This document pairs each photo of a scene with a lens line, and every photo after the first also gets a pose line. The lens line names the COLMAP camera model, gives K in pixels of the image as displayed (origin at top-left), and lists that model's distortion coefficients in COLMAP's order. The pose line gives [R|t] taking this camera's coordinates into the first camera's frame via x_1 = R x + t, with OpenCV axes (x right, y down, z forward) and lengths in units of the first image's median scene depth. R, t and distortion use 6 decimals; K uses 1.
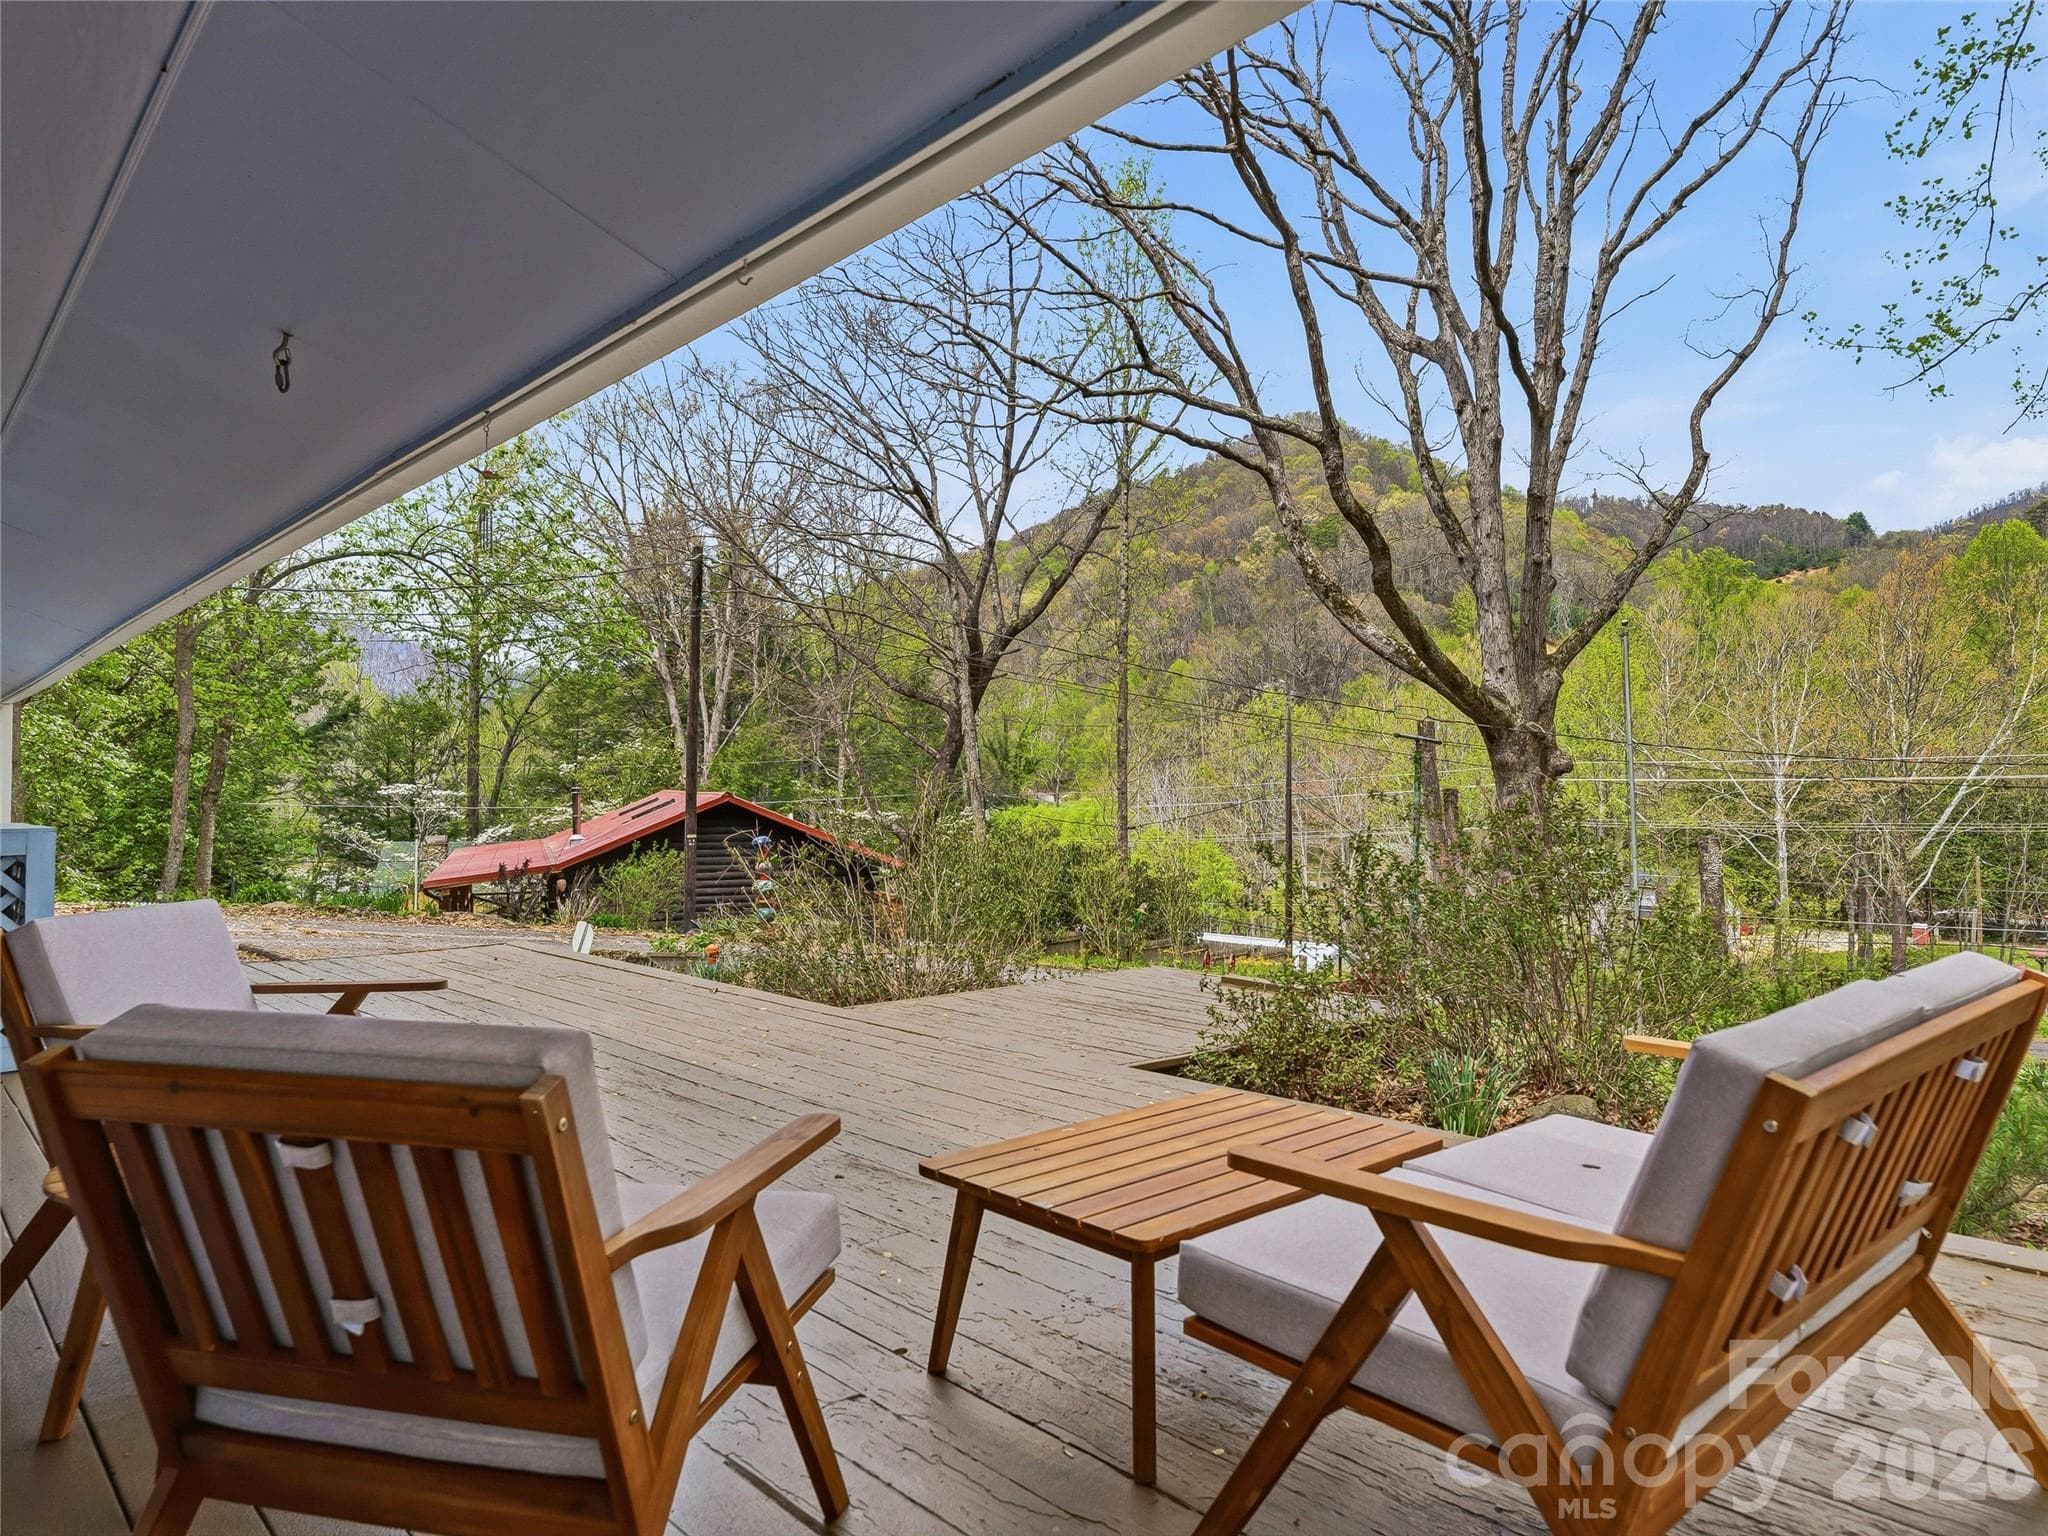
lens RADIAL K [[1370.4, 0, 1024.2], [0, 1370.4, 775.1], [0, 0, 1]] dist [-0.001803, -0.001229]
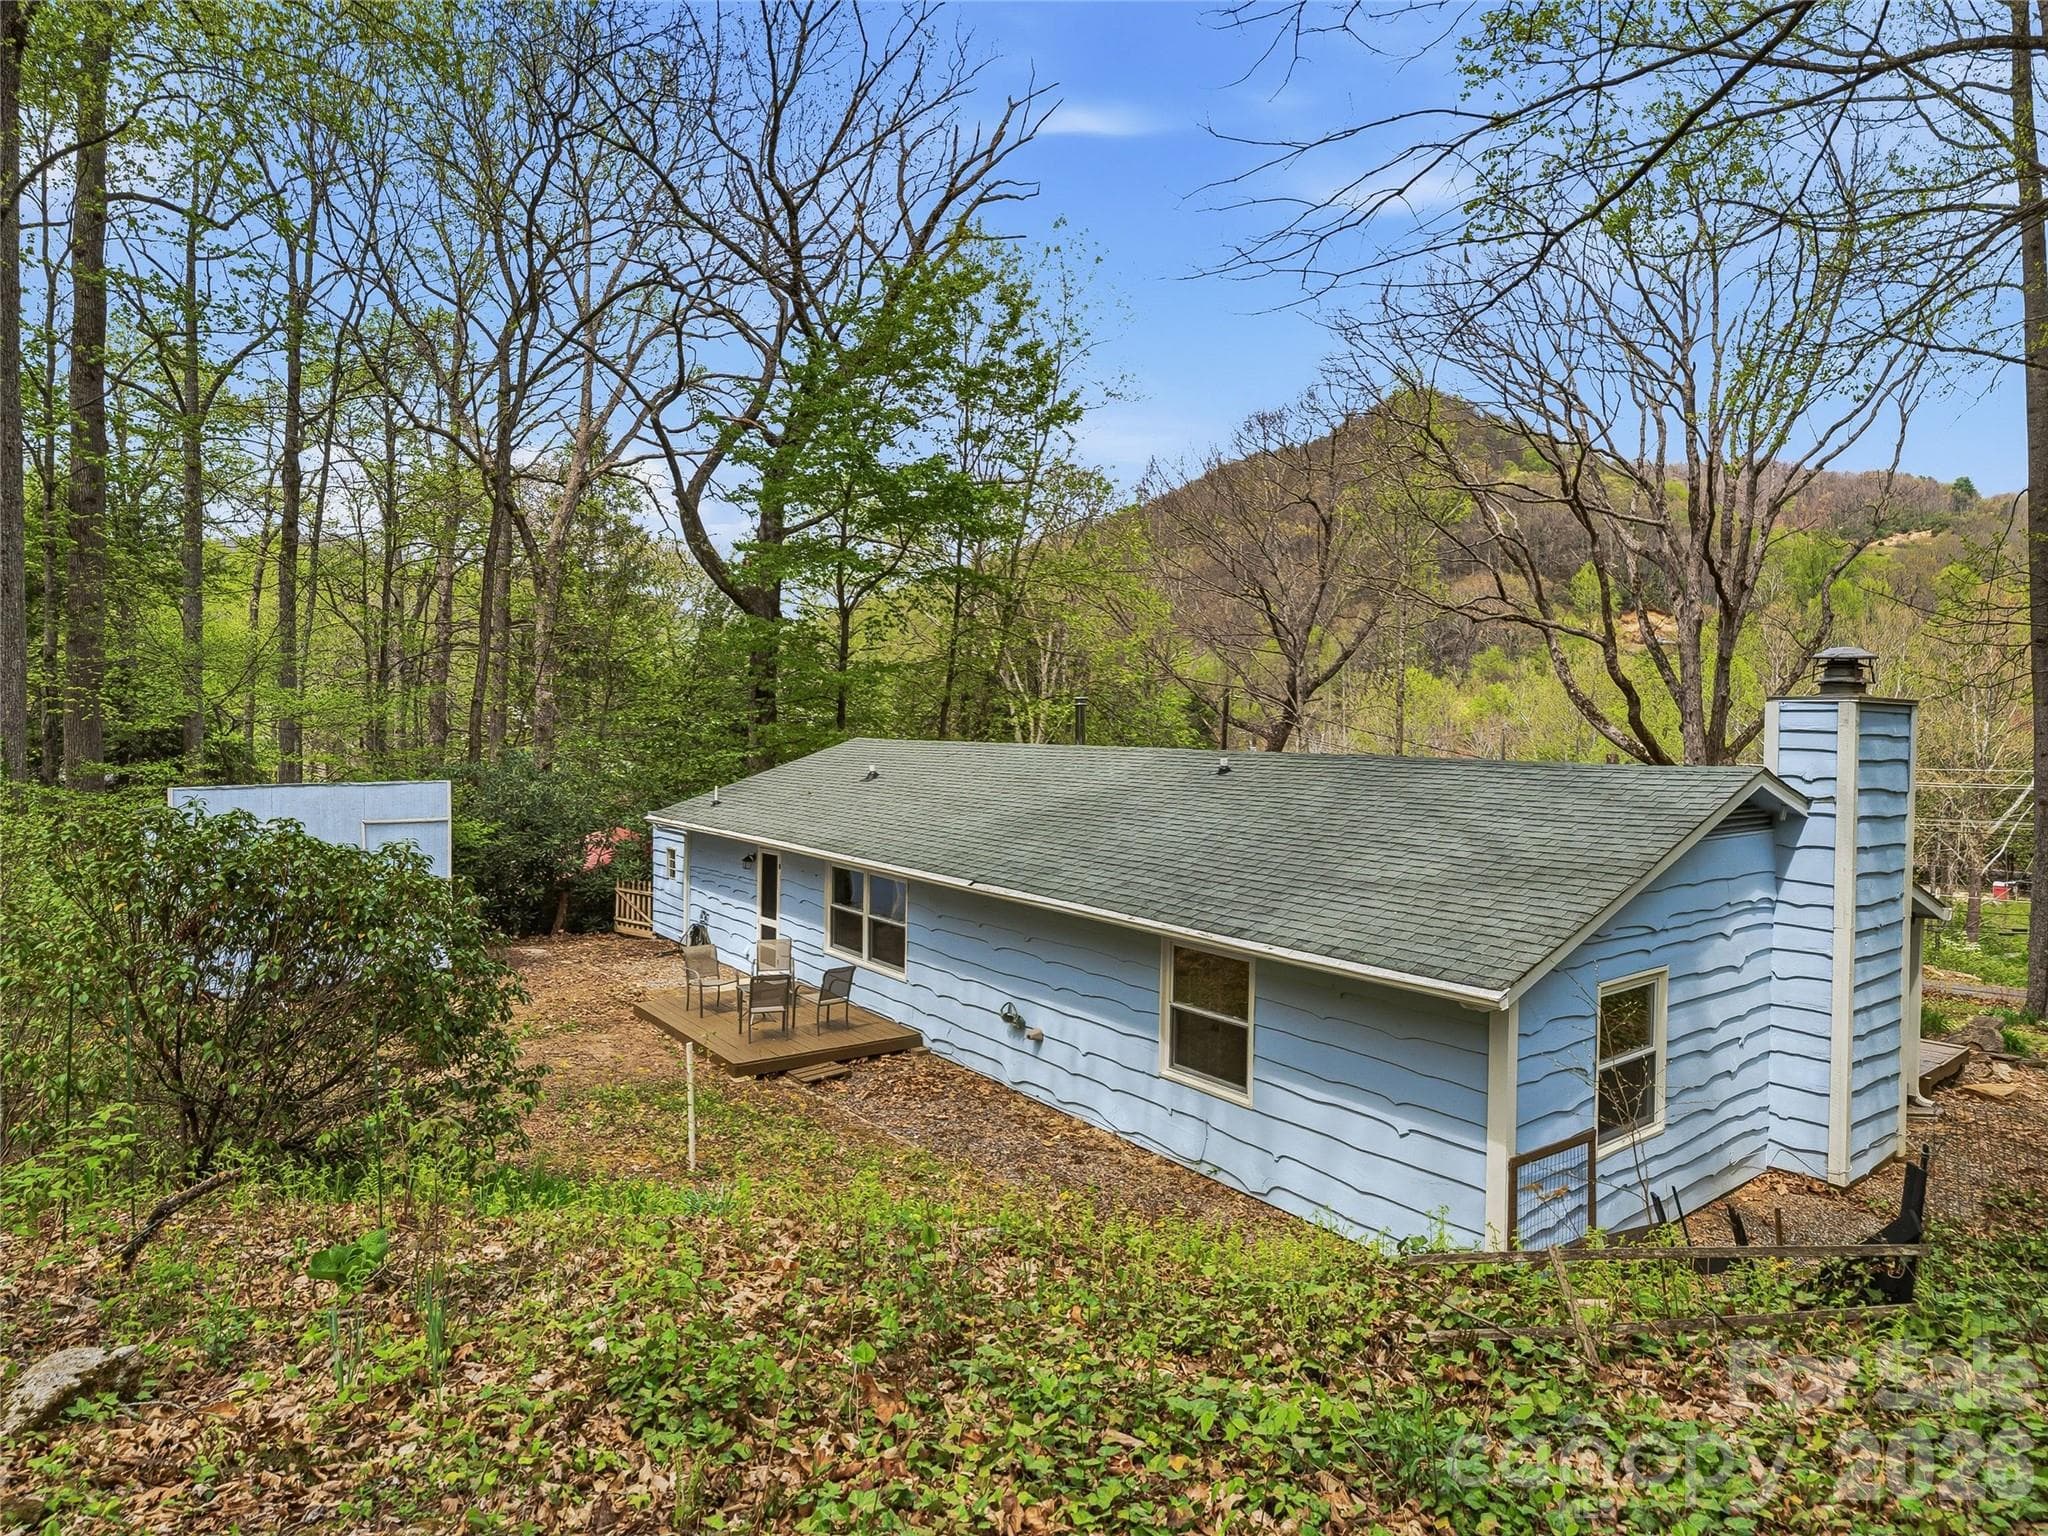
lens RADIAL K [[1189.8, 0, 1025.7], [0, 1189.8, 758.4], [0, 0, 1]] dist [-0.002724, -0.000048]
pose [[0.993105, 0.014180, -0.116365, -0.283577], [-0.010283, 0.999368, 0.034029, -0.113143], [0.116774, -0.032597, 0.992623, -0.509538]]
